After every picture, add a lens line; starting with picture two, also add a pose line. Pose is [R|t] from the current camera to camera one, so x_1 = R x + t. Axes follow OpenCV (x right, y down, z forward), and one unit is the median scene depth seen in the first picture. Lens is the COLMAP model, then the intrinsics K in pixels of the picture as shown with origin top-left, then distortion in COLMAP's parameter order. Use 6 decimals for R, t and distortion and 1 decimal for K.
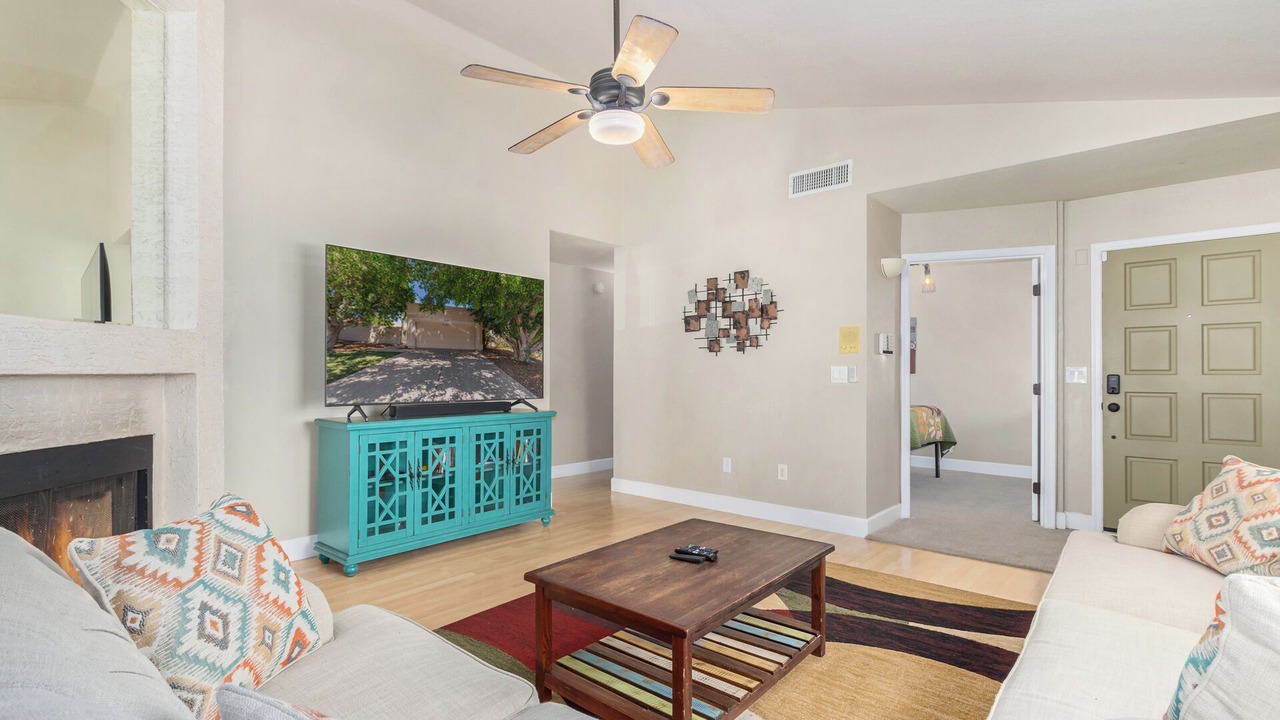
lens RADIAL K [[587.5, 0, 638.1], [0, 587.5, 366.9], [0, 0, 1]] dist [0.000594, -0.000192]
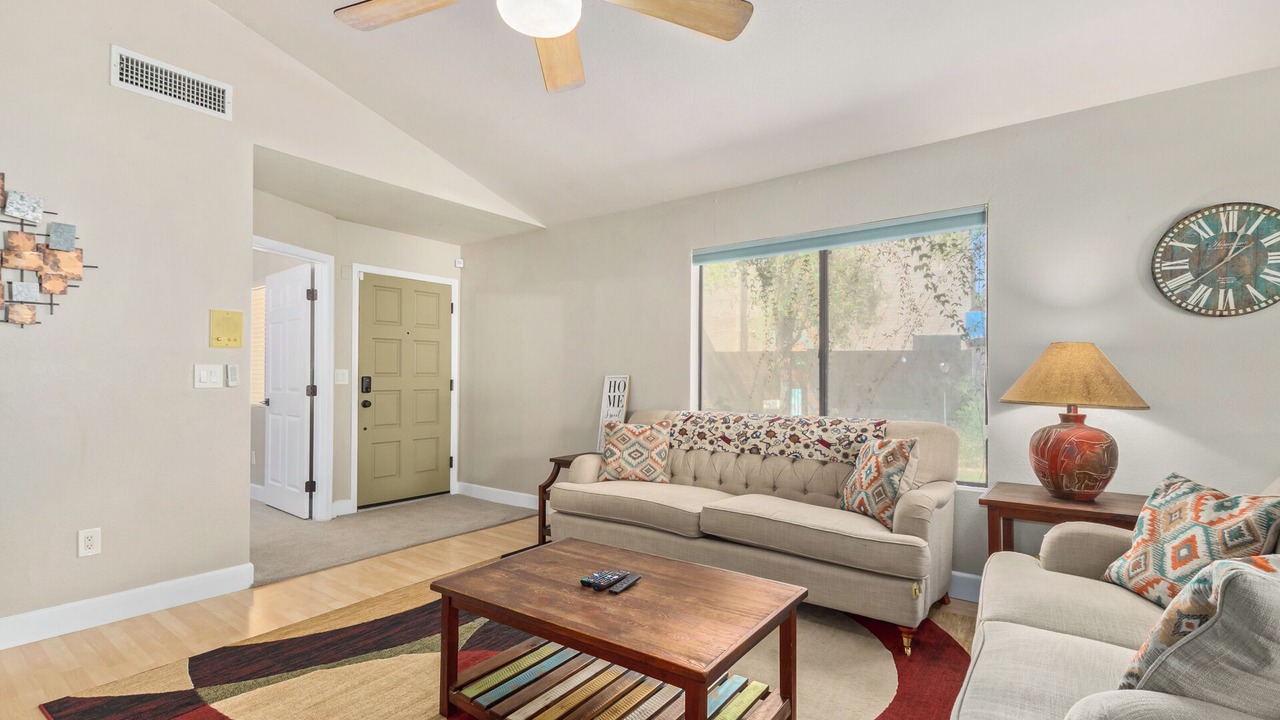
lens RADIAL K [[587.5, 0, 638.1], [0, 587.5, 366.9], [0, 0, 1]] dist [0.000594, -0.000192]
pose [[-0.085436, 0.016775, 0.996202, -0.424761], [-0.015534, 0.999714, -0.018167, 0.007015], [-0.996223, -0.017027, -0.085151, 0.552541]]
